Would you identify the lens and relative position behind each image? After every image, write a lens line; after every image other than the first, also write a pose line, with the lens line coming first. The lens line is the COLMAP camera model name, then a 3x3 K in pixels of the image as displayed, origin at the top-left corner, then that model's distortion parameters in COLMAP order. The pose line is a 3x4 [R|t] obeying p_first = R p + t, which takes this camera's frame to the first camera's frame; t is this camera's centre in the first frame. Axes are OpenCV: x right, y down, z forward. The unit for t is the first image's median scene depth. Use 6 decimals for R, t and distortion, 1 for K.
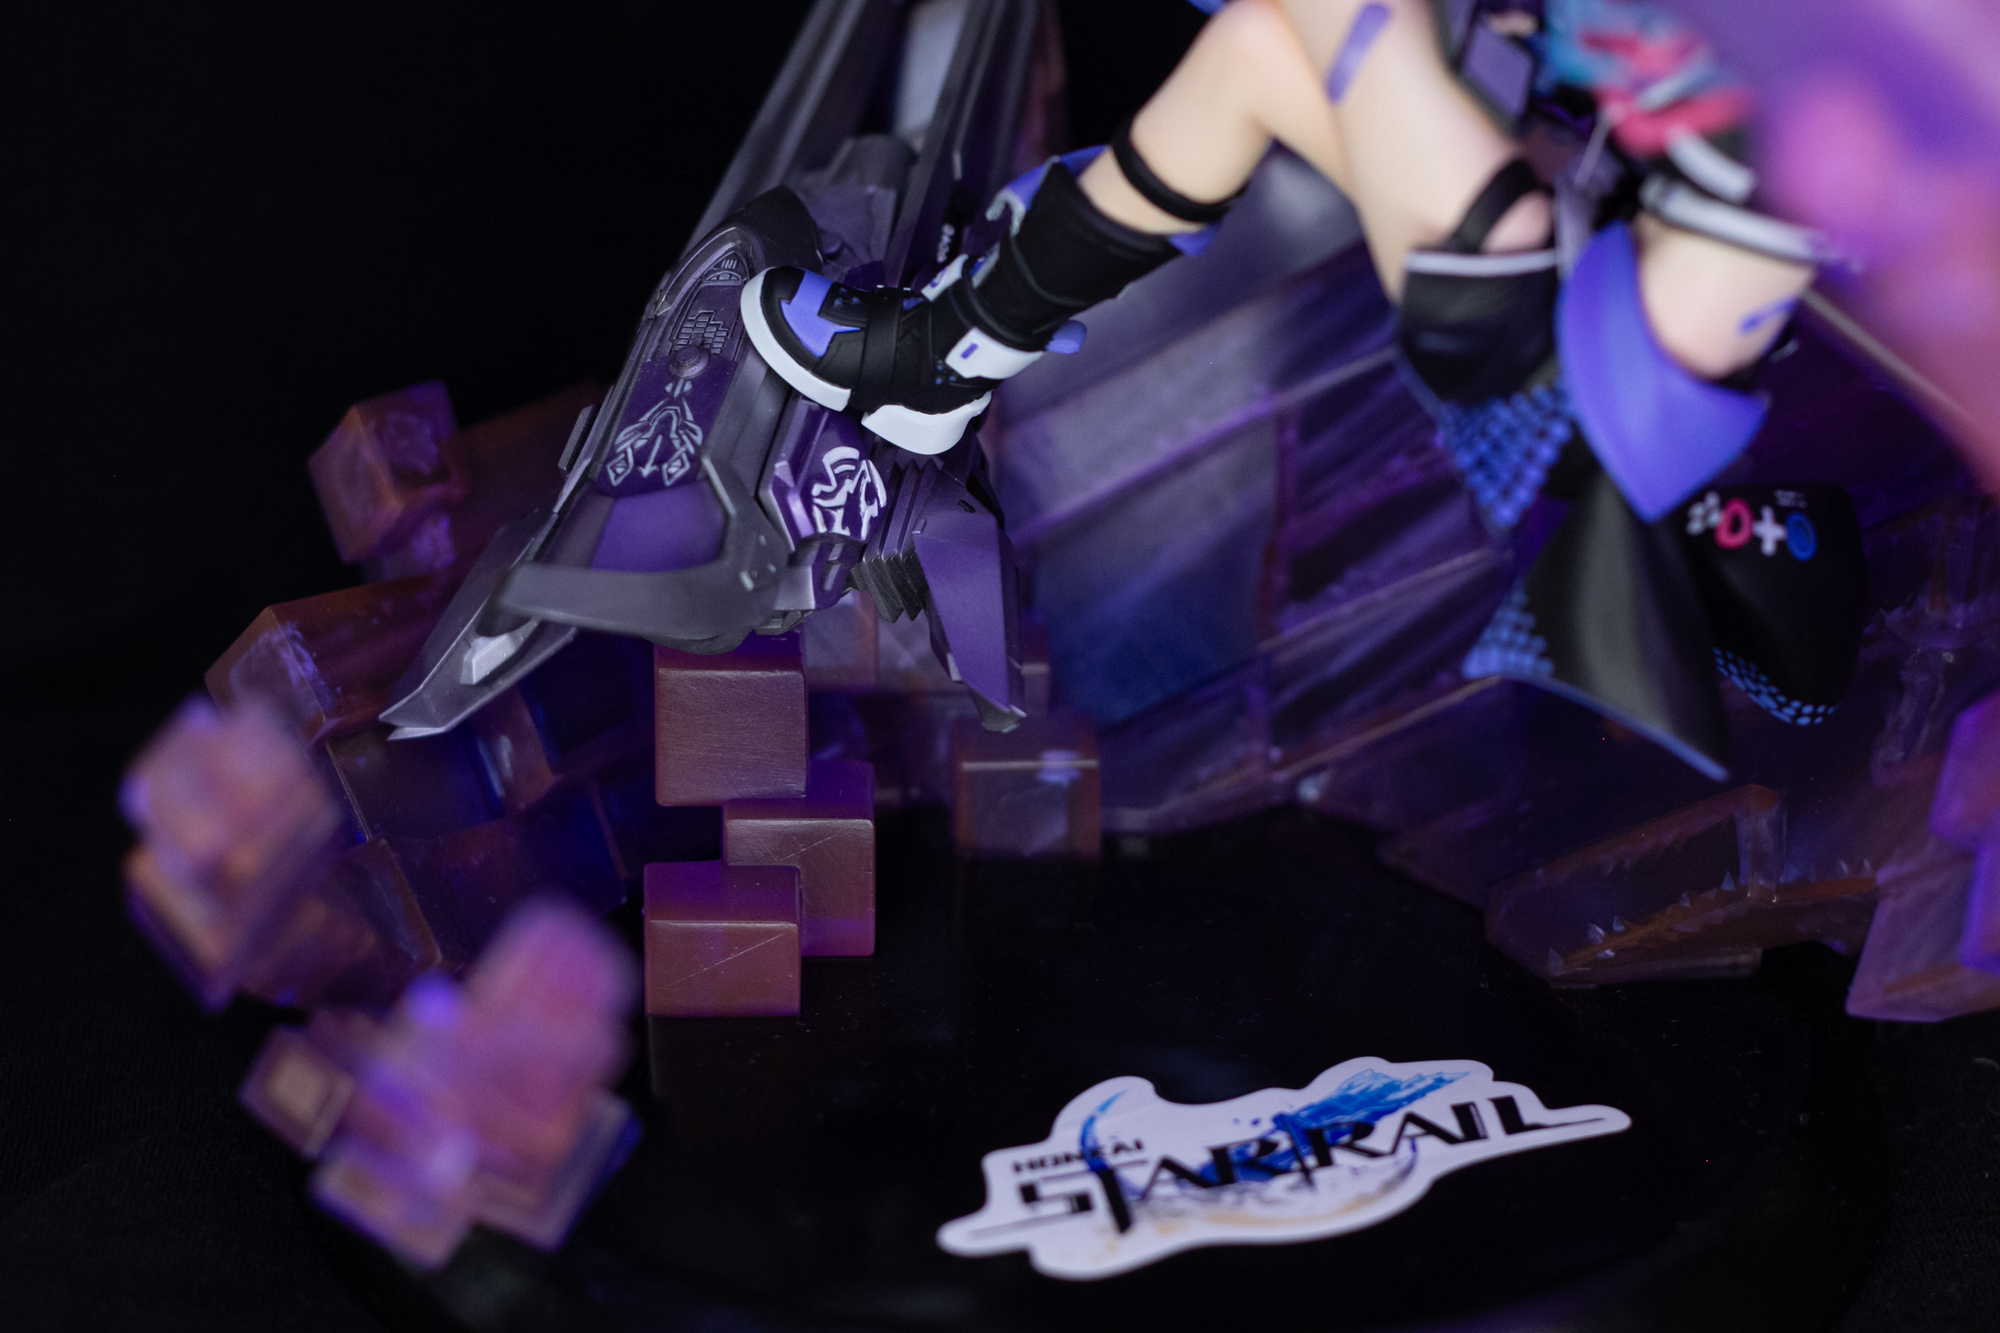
lens RADIAL K [[4994.2, 0, 1000.0], [0, 4994.2, 666.5], [0, 0, 1]] dist [-0.115731, -0.193478]
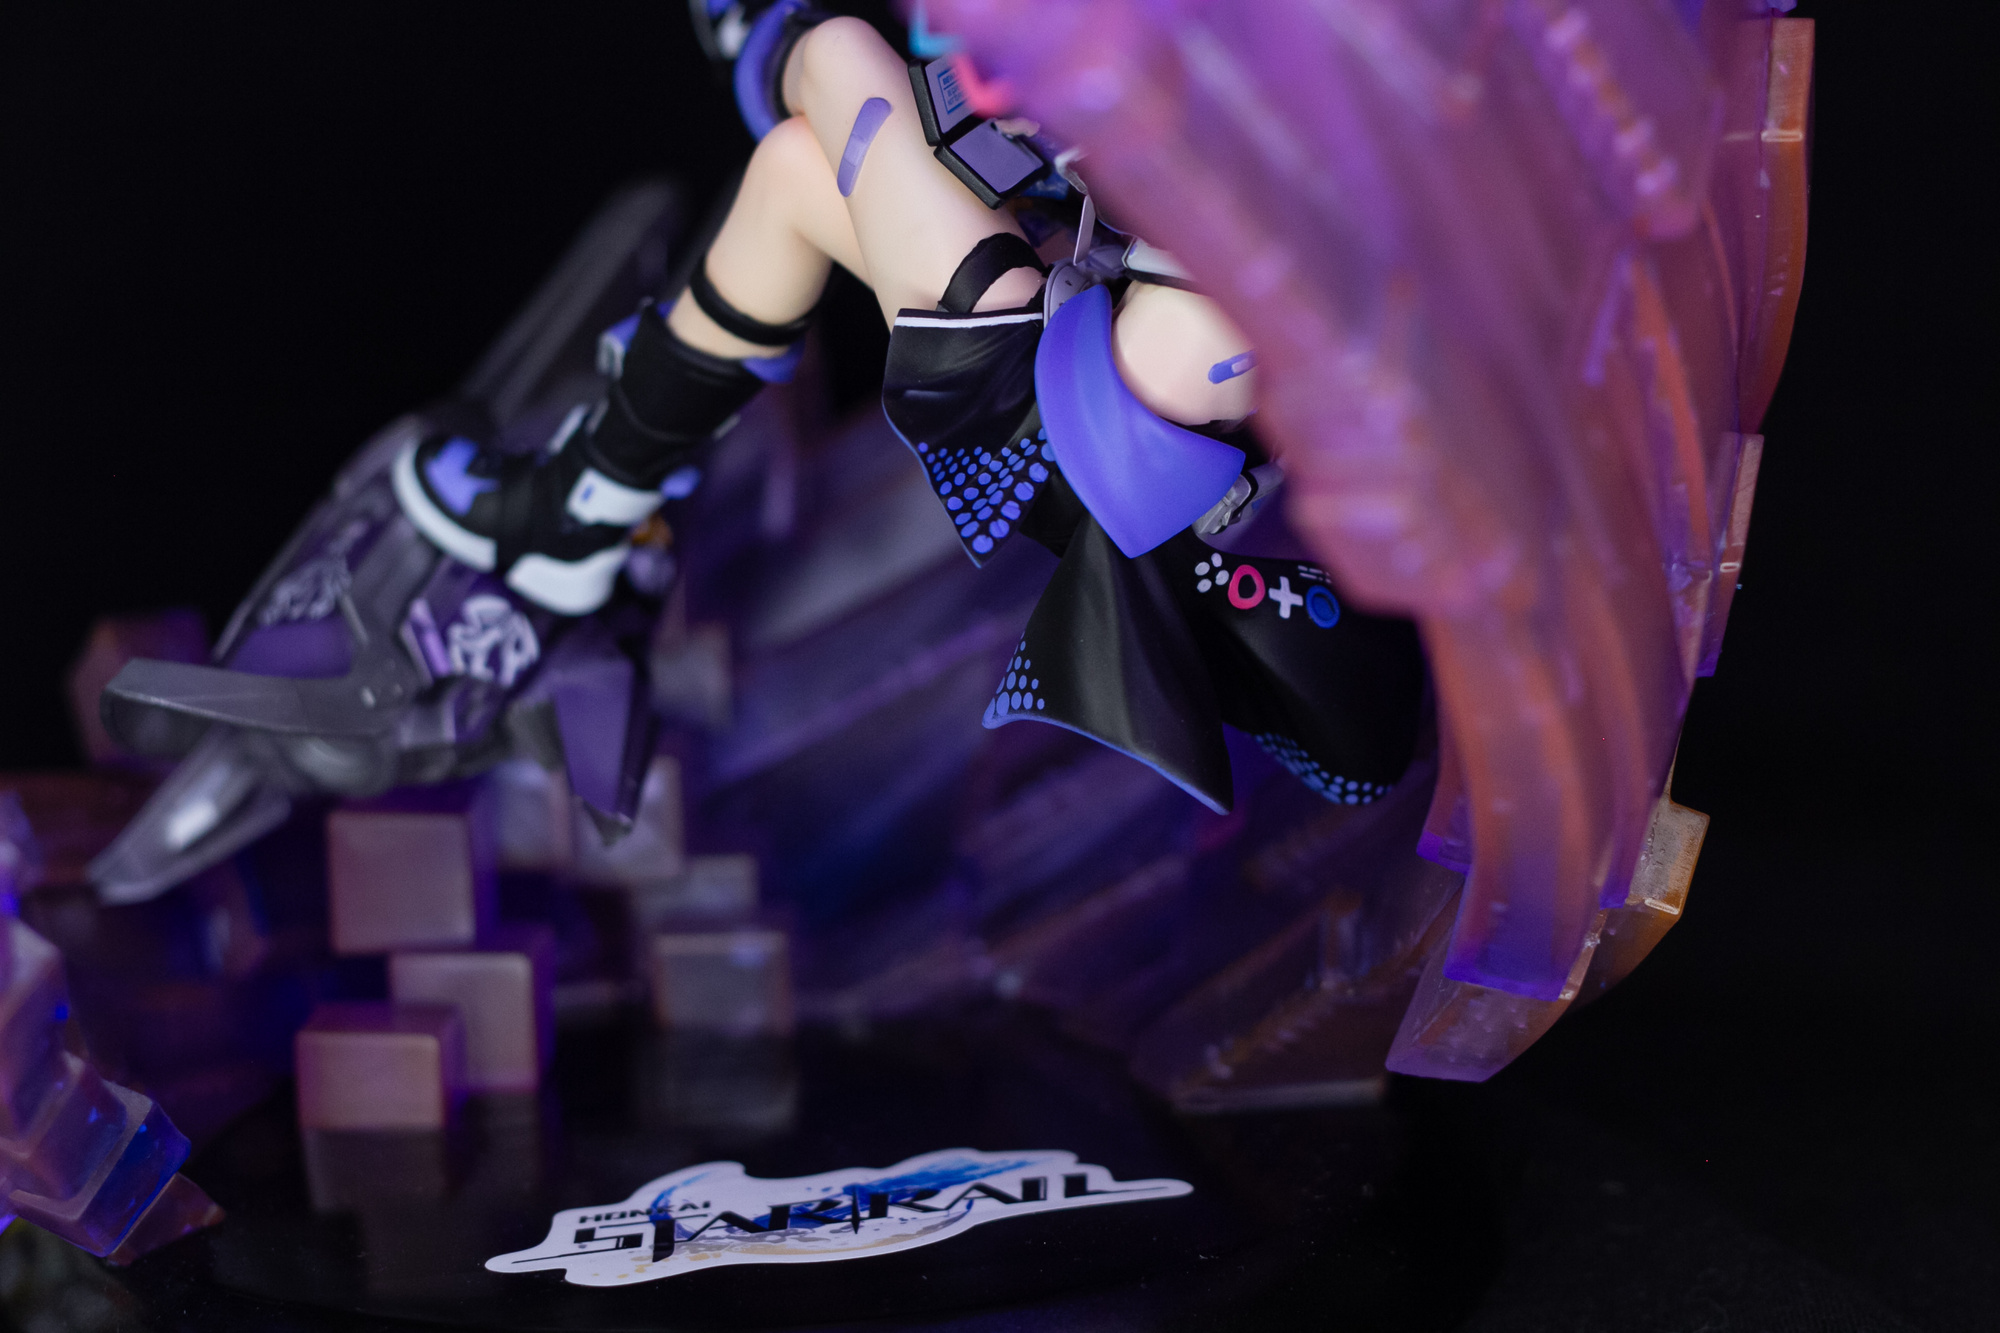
lens RADIAL K [[4994.2, 0, 1000.0], [0, 4994.2, 666.5], [0, 0, 1]] dist [-0.115731, -0.193478]
pose [[0.992239, -0.025631, -0.121673, 0.215958], [0.001187, 0.980433, -0.196849, 0.188700], [0.124338, 0.195177, 0.972855, -0.029007]]
